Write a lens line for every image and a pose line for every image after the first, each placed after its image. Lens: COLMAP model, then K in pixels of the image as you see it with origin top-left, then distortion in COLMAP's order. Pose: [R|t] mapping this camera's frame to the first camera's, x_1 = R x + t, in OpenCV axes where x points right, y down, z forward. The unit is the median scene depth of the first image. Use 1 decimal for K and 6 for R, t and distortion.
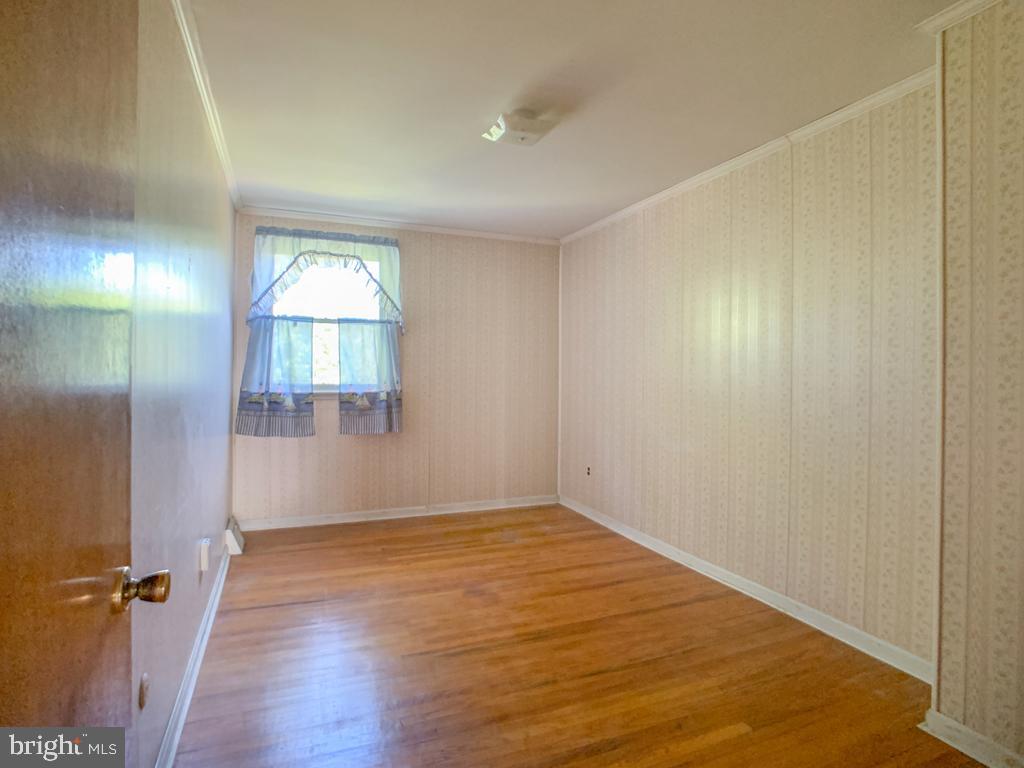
lens RADIAL K [[524.8, 0, 512.0], [0, 524.8, 368.4], [0, 0, 1]] dist [-0.039337, 0.013156]
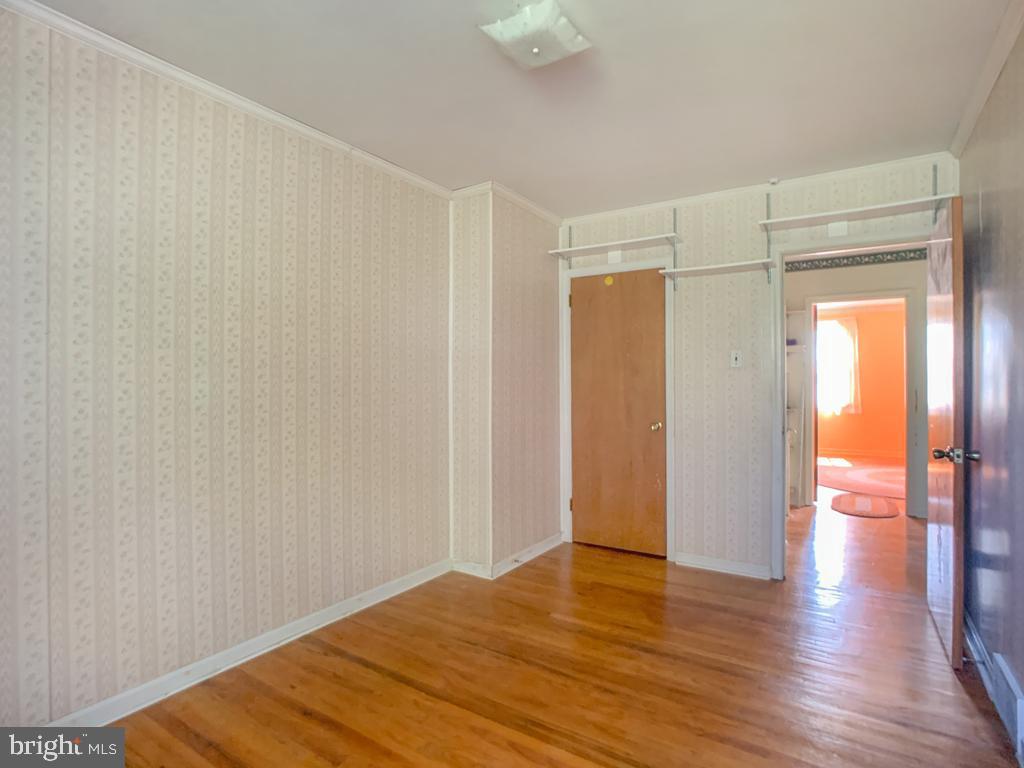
lens RADIAL K [[530.8, 0, 496.8], [0, 530.8, 380.5], [0, 0, 1]] dist [-0.040806, 0.013799]
pose [[-0.535855, -0.000125, 0.844310, -0.544439], [-0.008307, 0.999952, -0.005124, 0.005856], [-0.844269, -0.009760, -0.535830, 1.379291]]
